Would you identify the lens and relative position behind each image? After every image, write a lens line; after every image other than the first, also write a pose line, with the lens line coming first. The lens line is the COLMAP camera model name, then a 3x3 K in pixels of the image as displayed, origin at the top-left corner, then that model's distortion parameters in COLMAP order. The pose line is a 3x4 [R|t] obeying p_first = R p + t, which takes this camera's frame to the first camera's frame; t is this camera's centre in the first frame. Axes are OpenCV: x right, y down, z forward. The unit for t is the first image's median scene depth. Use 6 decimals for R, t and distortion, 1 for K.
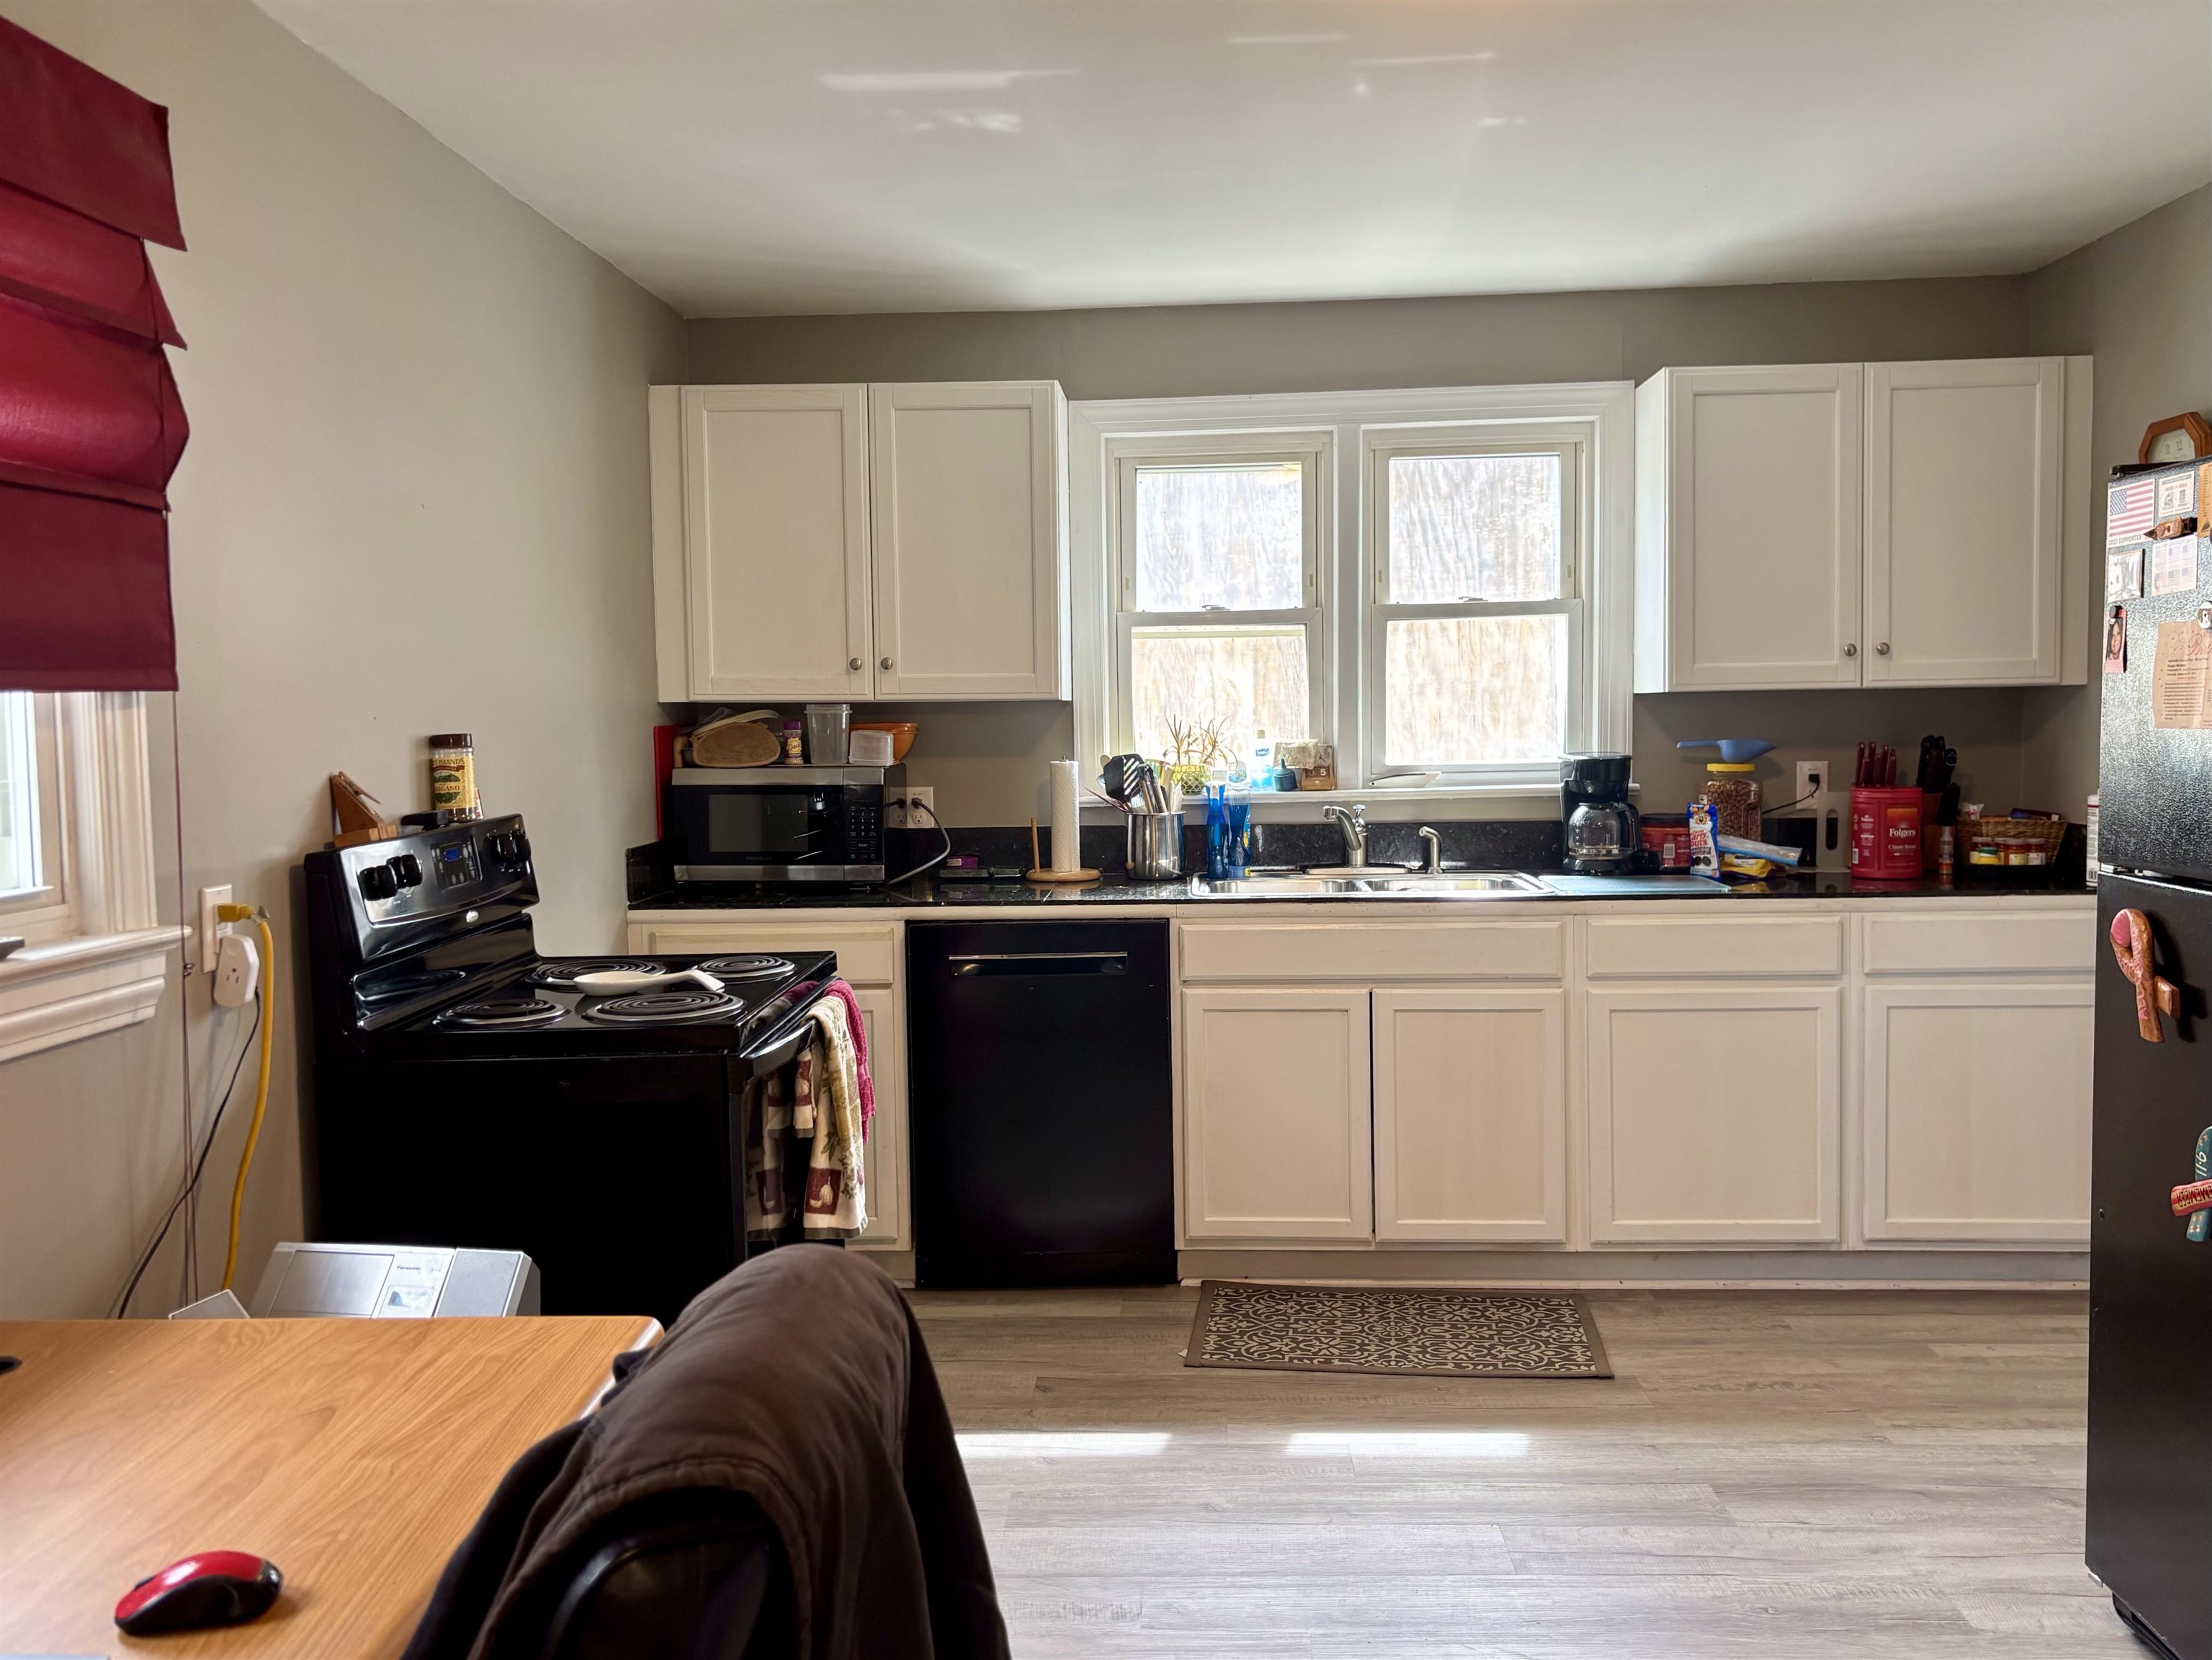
lens RADIAL K [[1716.0, 0, 1150.8], [0, 1716.0, 822.5], [0, 0, 1]] dist [0.048476, -0.059776]
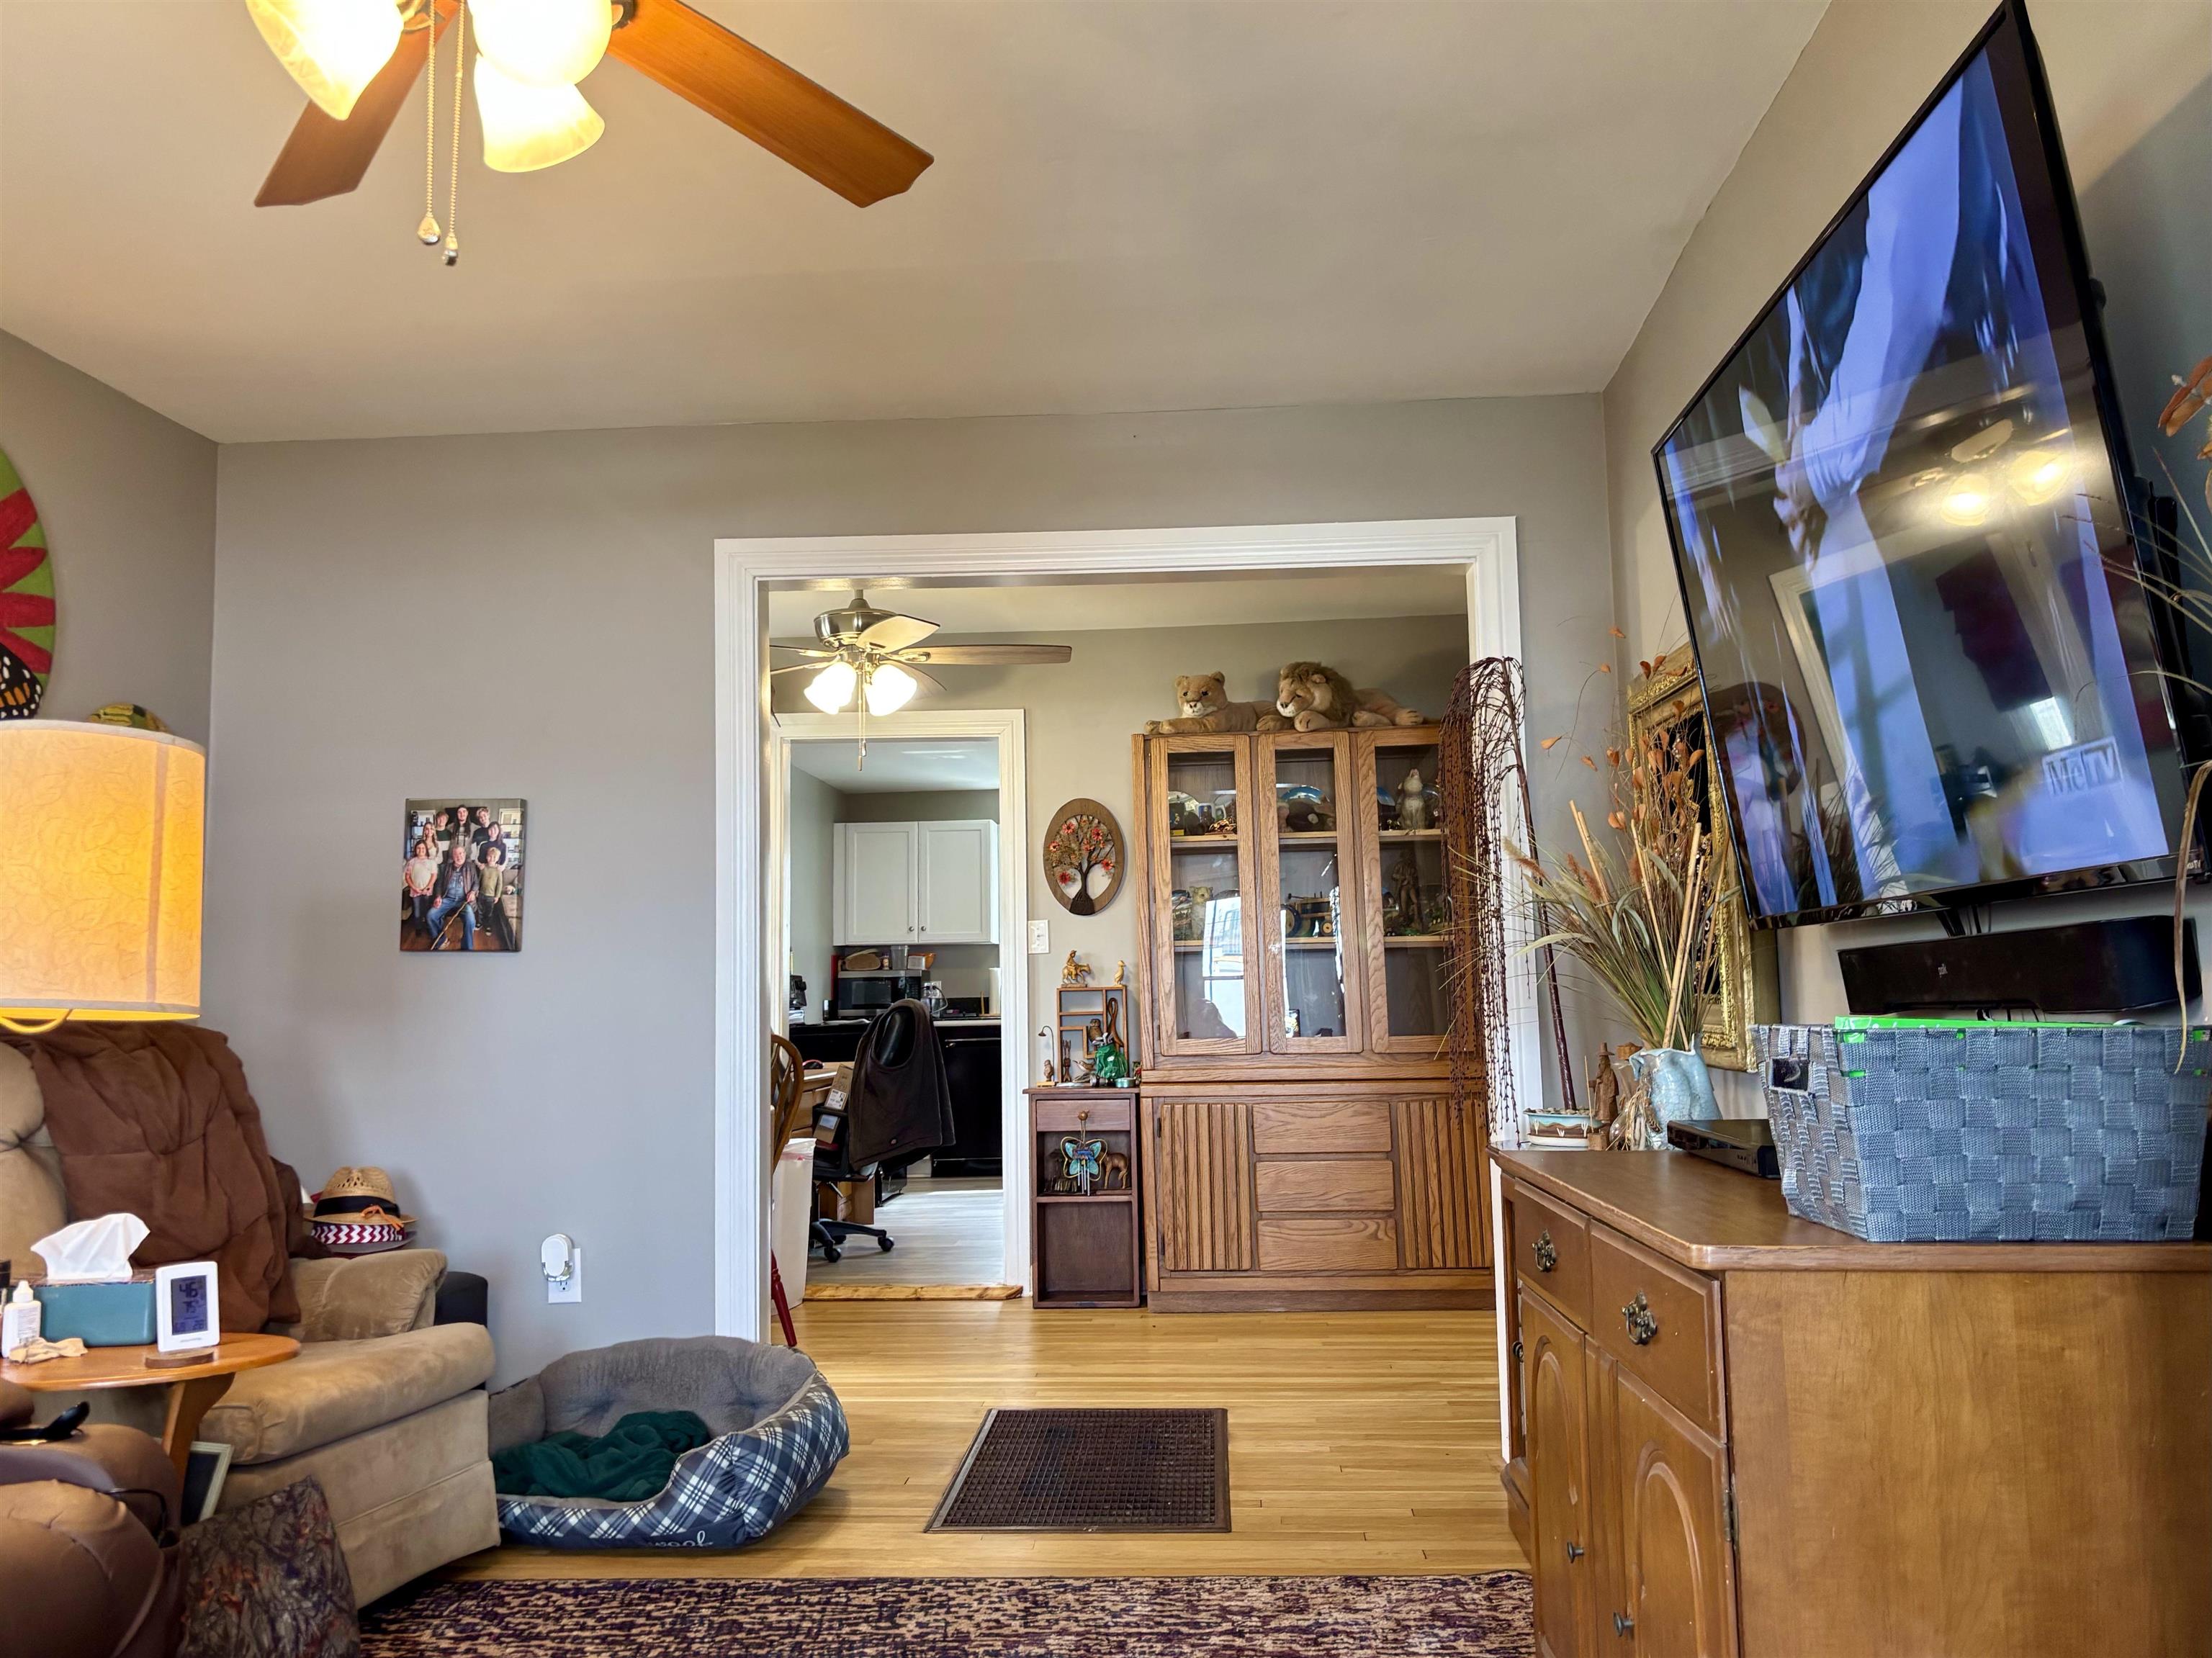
lens RADIAL K [[1715.6, 0, 1110.8], [0, 1715.6, 825.1], [0, 0, 1]] dist [0.048476, -0.059776]
pose [[0.999679, -0.012150, -0.022213, 0.203924], [0.008701, 0.988760, -0.149256, 0.152685], [0.023777, 0.149015, 0.988549, -1.705529]]
